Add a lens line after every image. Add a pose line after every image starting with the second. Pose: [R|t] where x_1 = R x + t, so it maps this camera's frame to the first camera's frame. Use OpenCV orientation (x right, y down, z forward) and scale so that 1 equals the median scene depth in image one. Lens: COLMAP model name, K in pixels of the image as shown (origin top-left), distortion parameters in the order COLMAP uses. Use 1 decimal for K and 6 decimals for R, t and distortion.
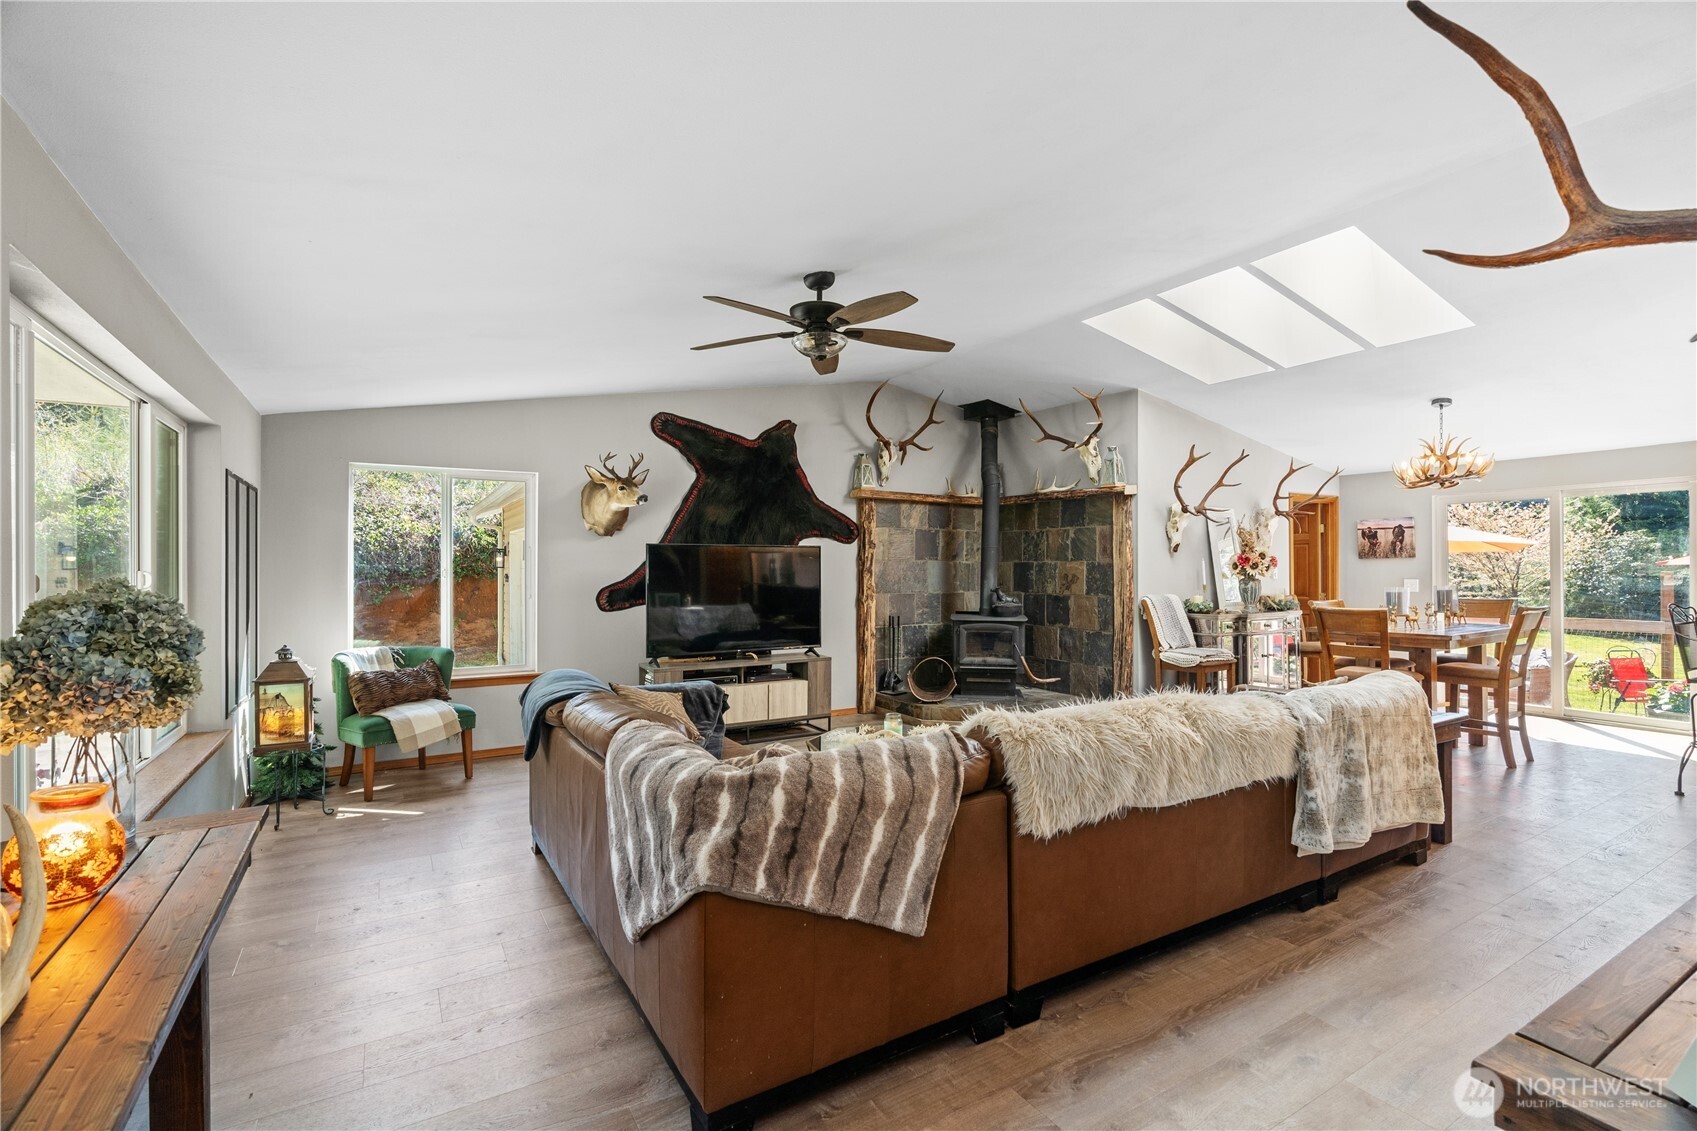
lens RADIAL K [[768.5, 0, 852.2], [0, 768.5, 565.7], [0, 0, 1]] dist [-0.007262, 0.000395]
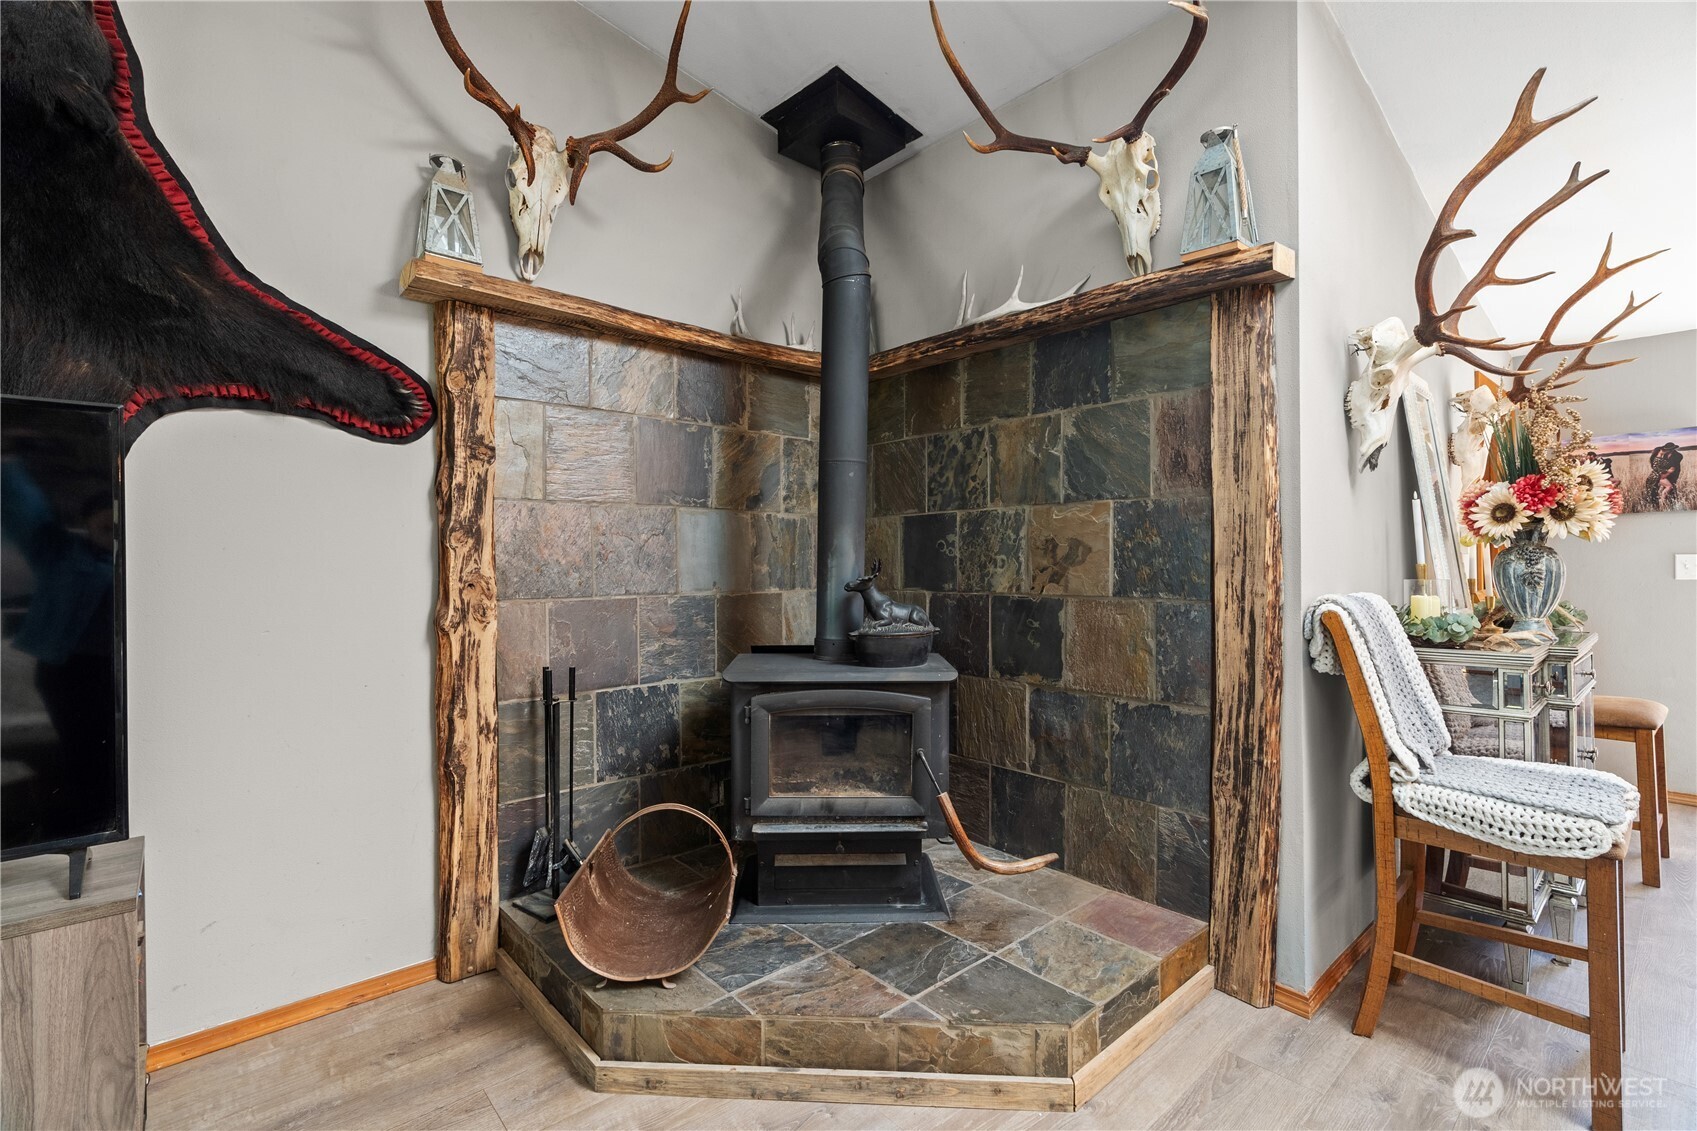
lens RADIAL K [[768.5, 0, 852.2], [0, 768.5, 565.7], [0, 0, 1]] dist [-0.007262, 0.000395]
pose [[0.984692, -0.006790, 0.174169, 0.123537], [0.005772, 0.999963, 0.006347, 0.020504], [-0.174206, -0.005245, 0.984695, 0.663547]]
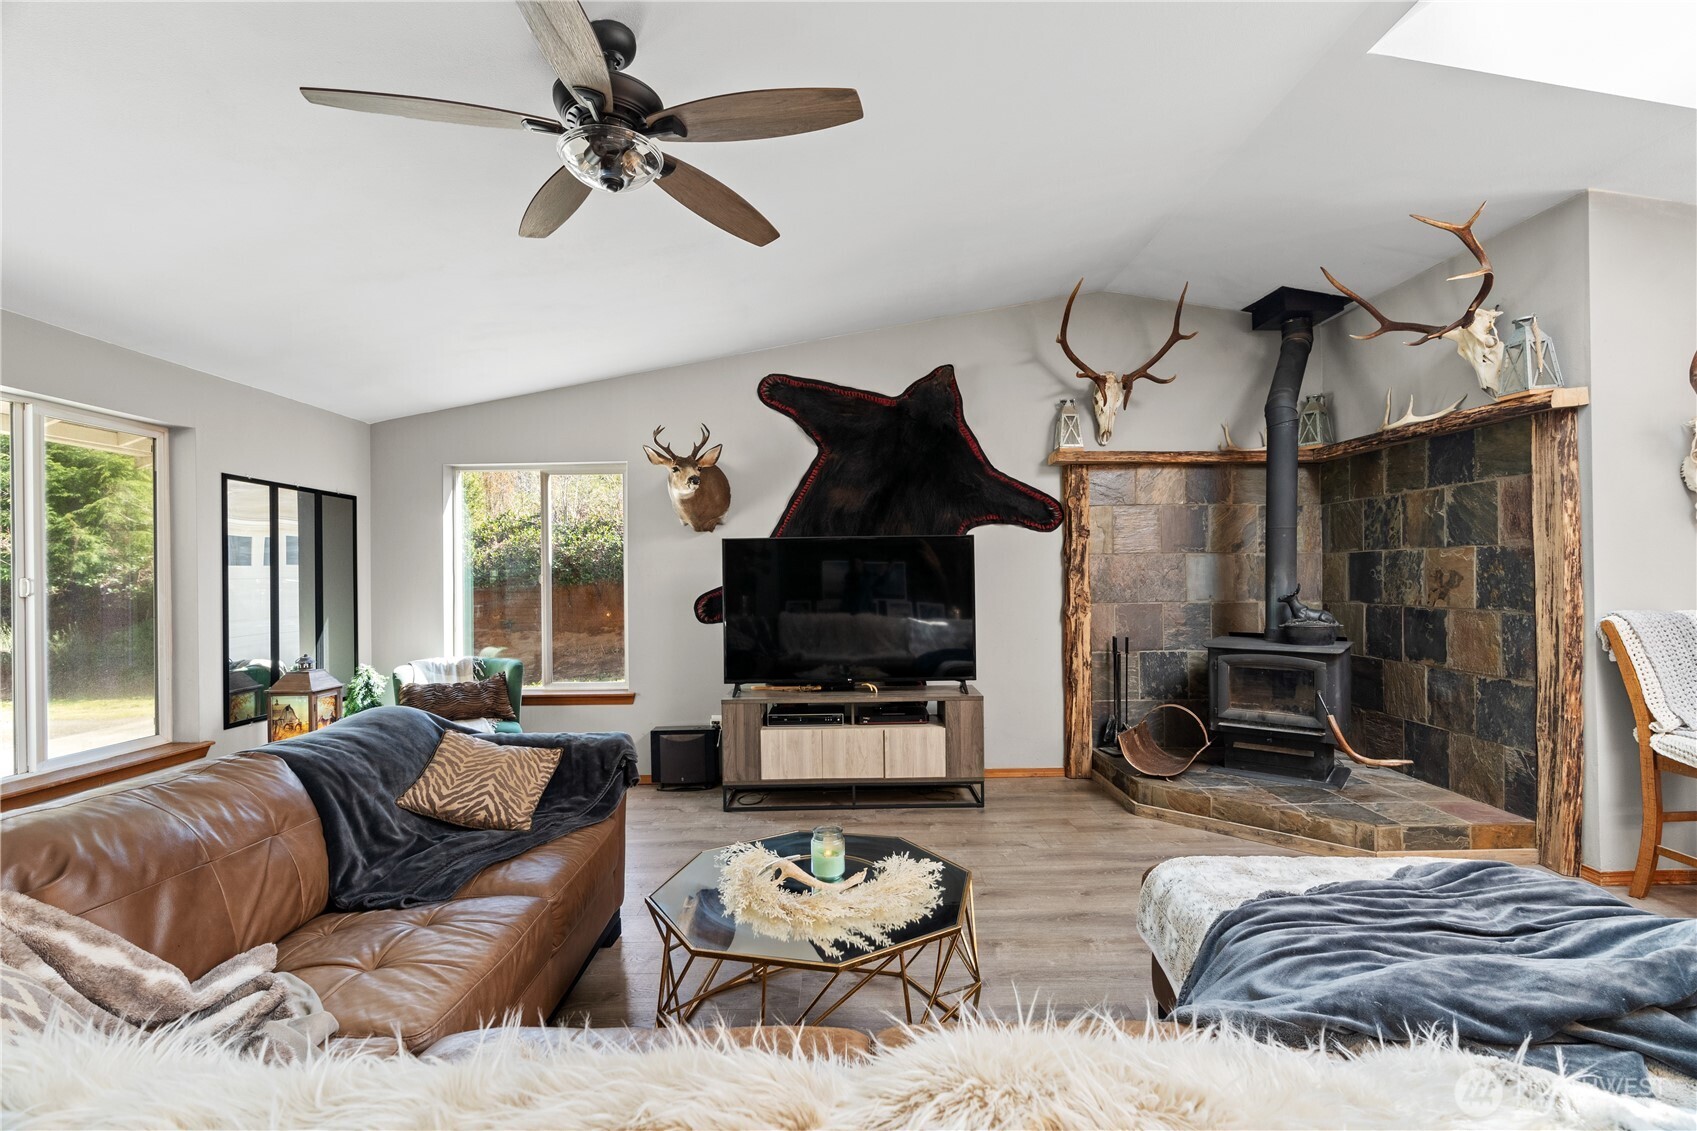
lens RADIAL K [[764.6, 0, 853.2], [0, 764.6, 572.9], [0, 0, 1]] dist [-0.002446, 0.000658]
pose [[0.859020, -0.012527, -0.511788, 0.199239], [0.013780, 0.999904, -0.001347, 0.007454], [0.511756, -0.005895, 0.859111, 0.314742]]
